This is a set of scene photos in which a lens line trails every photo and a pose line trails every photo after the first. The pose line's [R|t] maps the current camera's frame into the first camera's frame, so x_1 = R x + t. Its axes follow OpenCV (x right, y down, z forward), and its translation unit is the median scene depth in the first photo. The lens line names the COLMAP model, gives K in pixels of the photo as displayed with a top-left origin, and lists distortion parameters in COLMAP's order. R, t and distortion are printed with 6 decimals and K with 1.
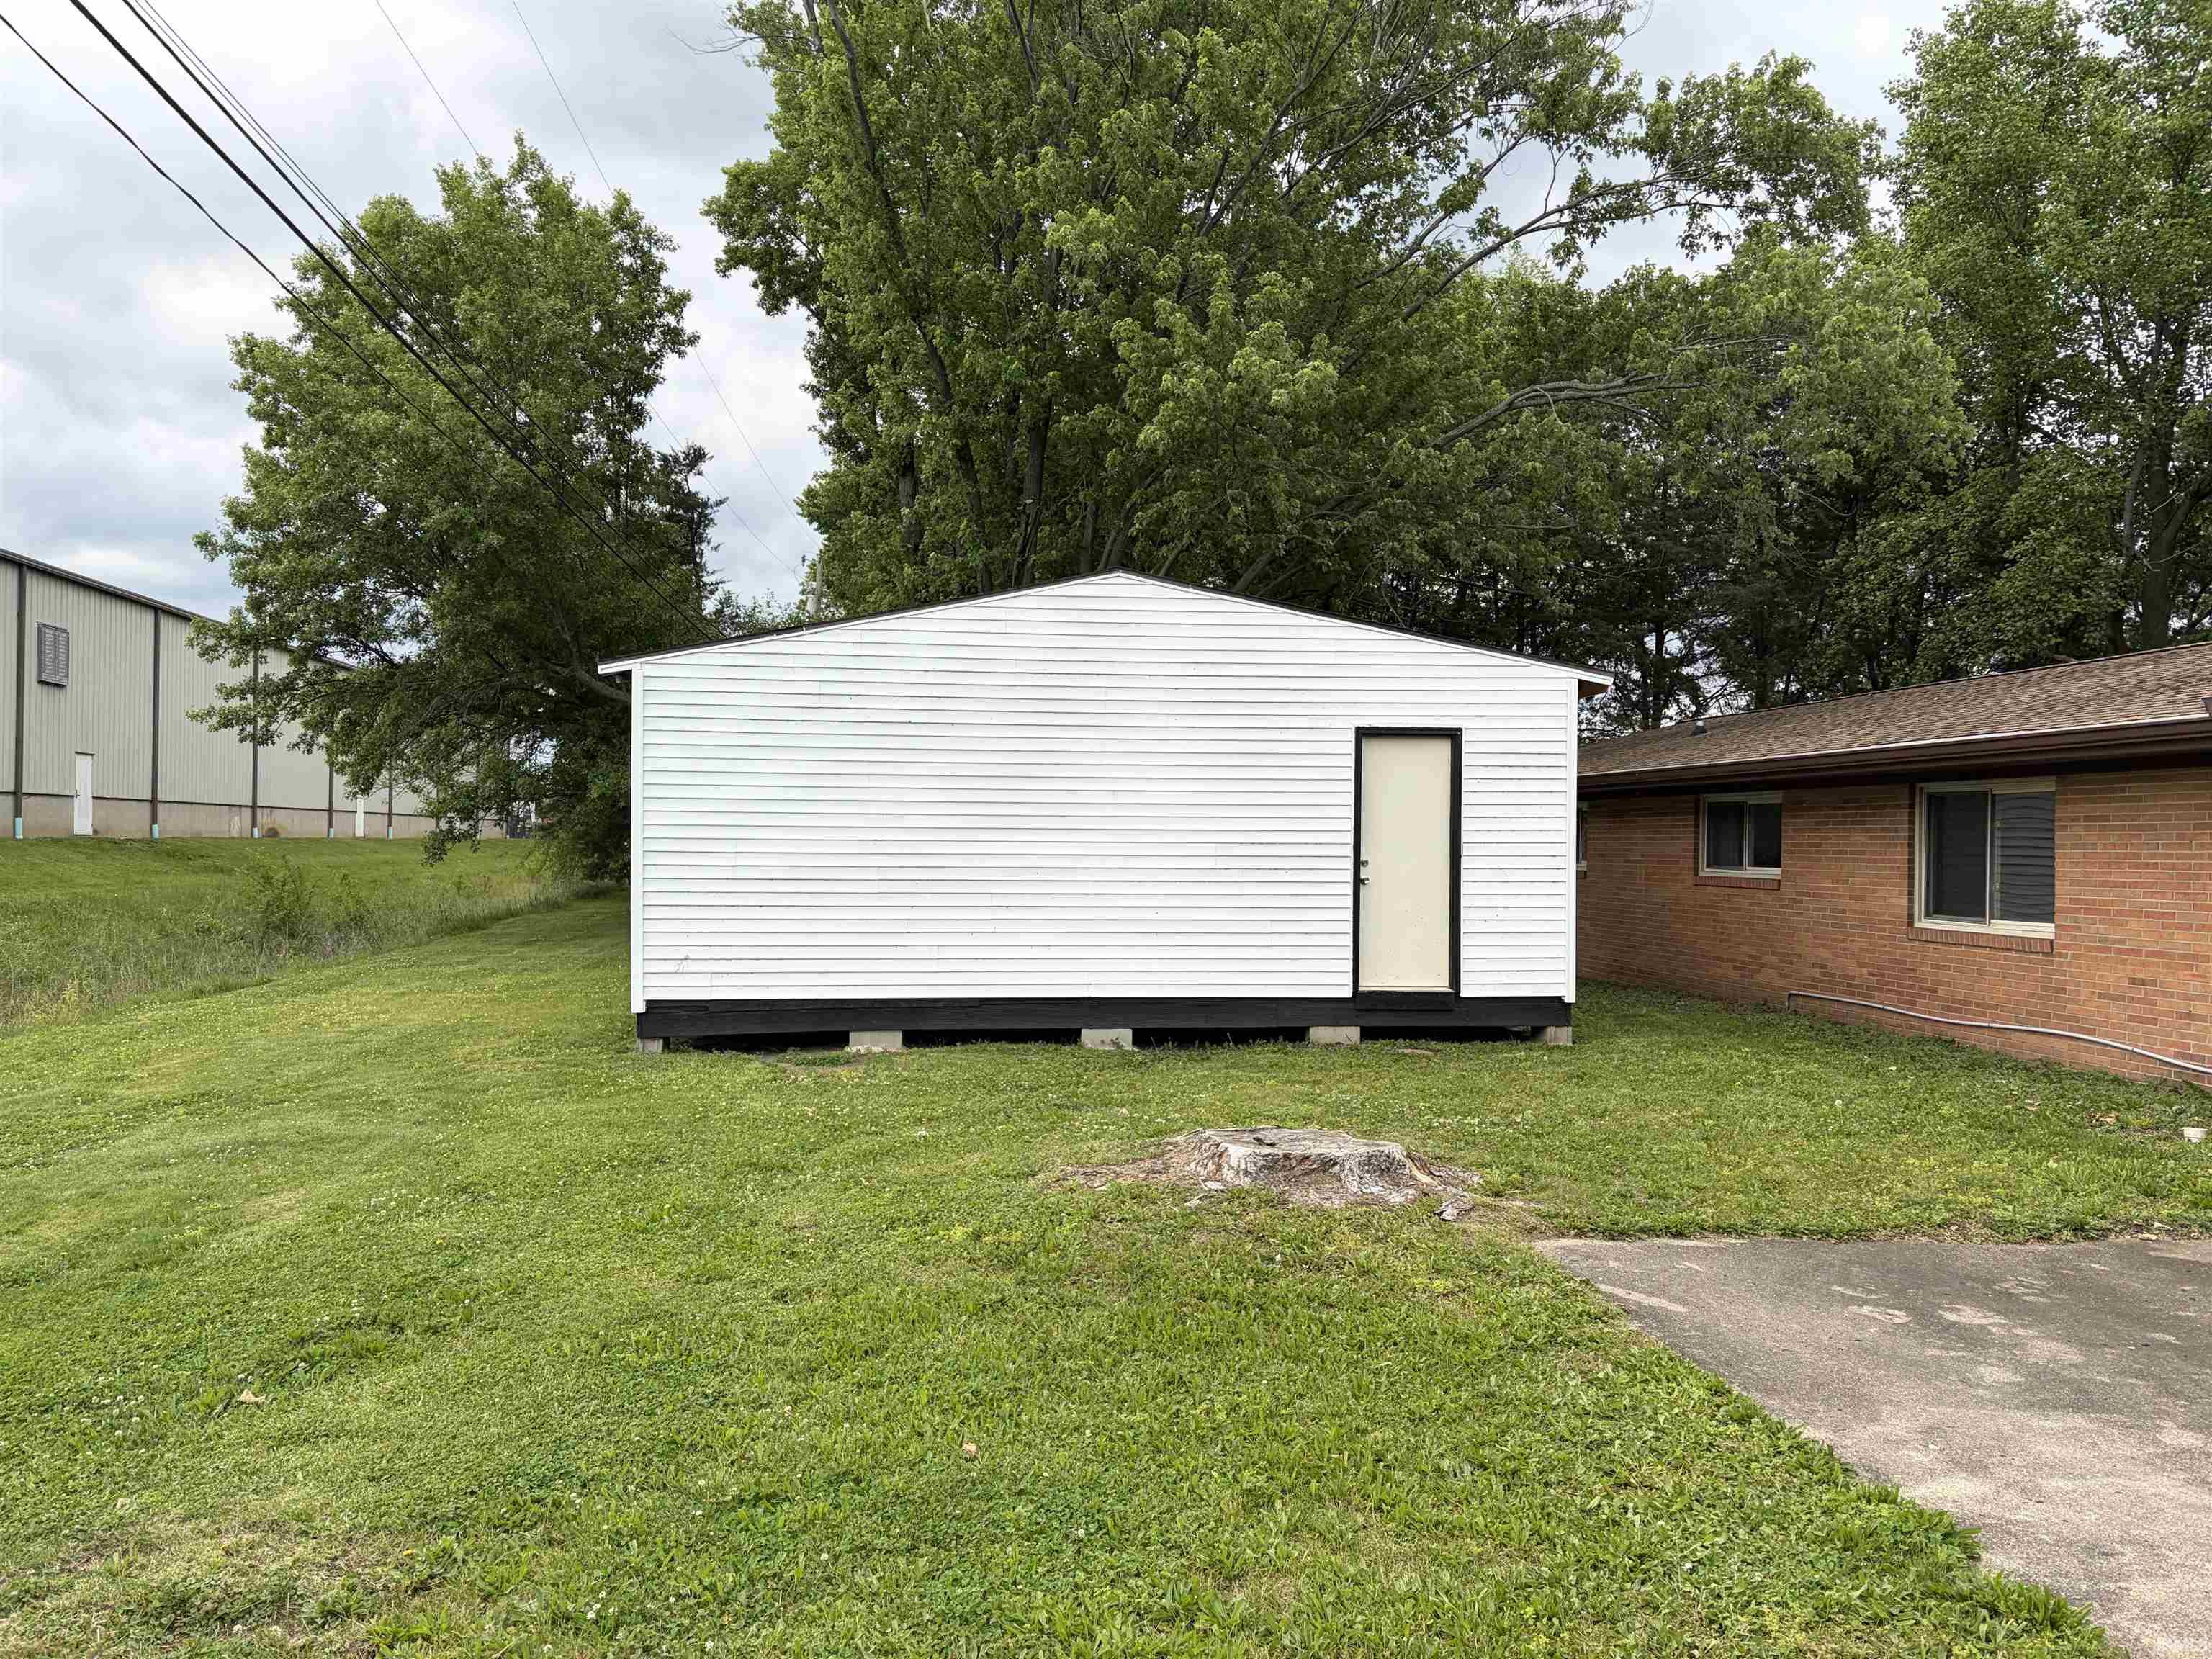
lens RADIAL K [[1694.0, 0, 1103.6], [0, 1694.0, 841.0], [0, 0, 1]] dist [0.048168, 0.000968]
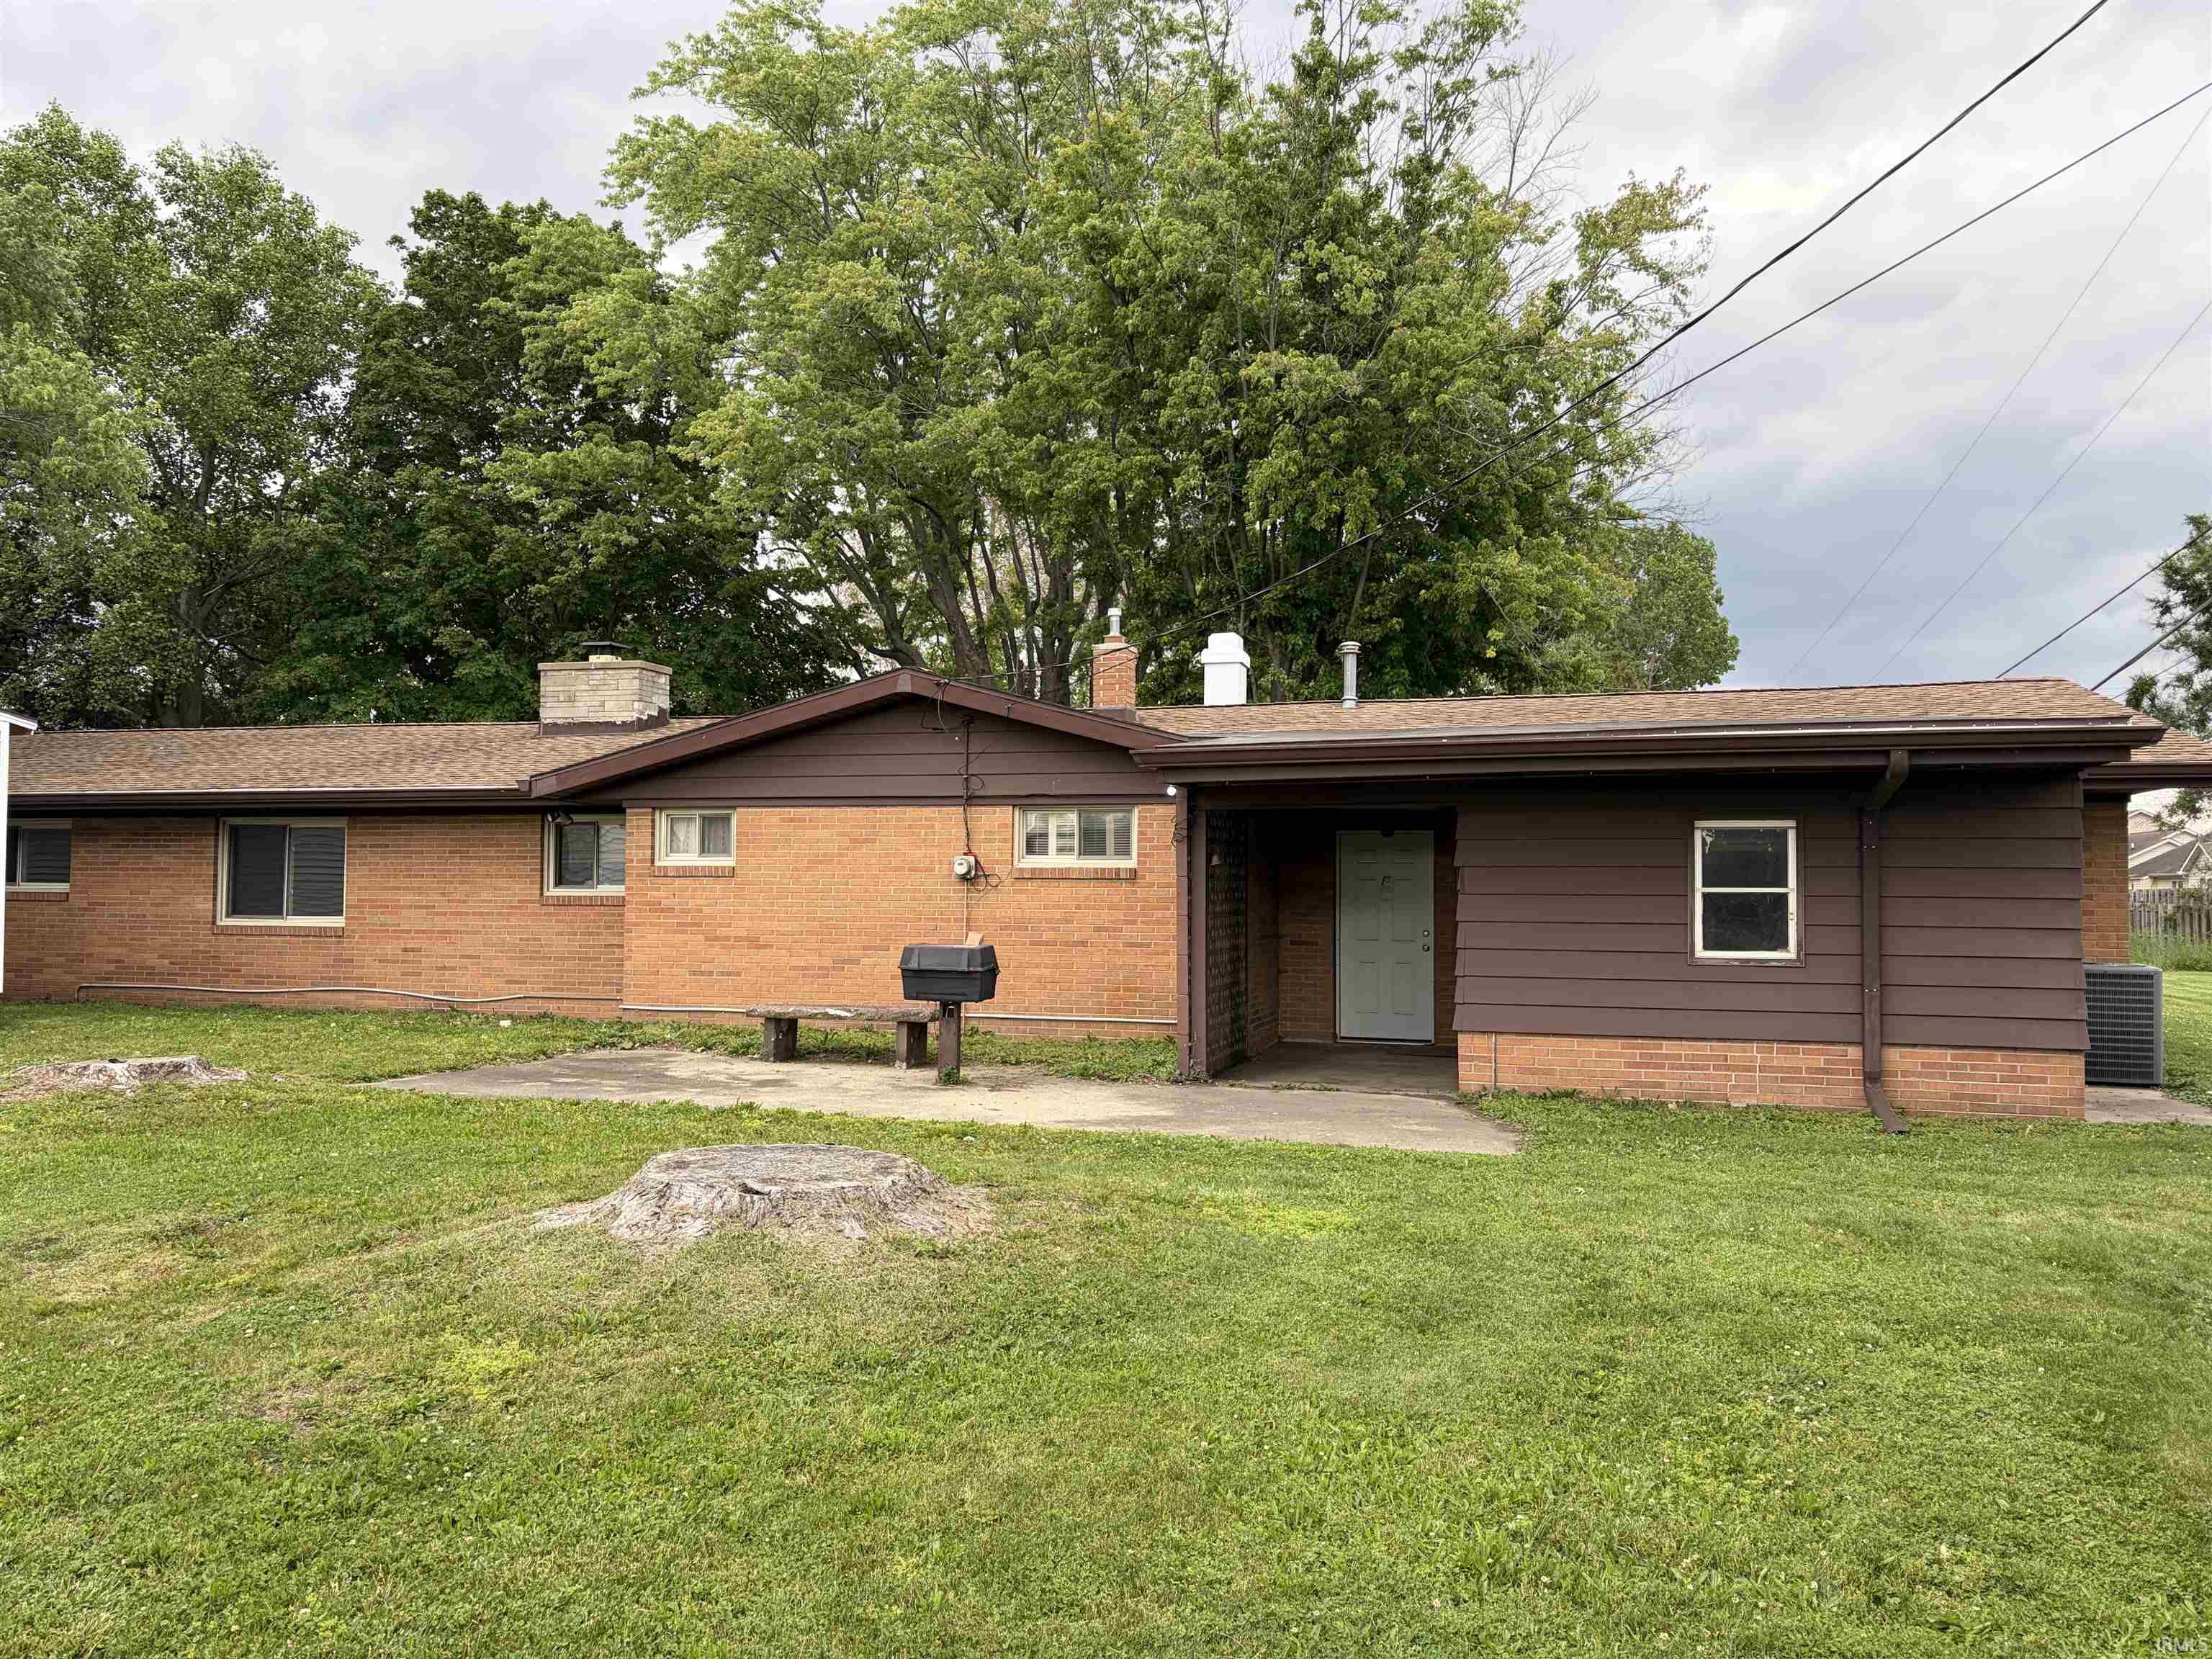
lens RADIAL K [[1694.0, 0, 1103.6], [0, 1694.0, 841.0], [0, 0, 1]] dist [0.048168, 0.000968]
pose [[0.419036, 0.021415, 0.907717, -0.482615], [-0.004672, 0.999759, -0.021430, 0.010872], [-0.907958, 0.004739, 0.419035, -0.202342]]
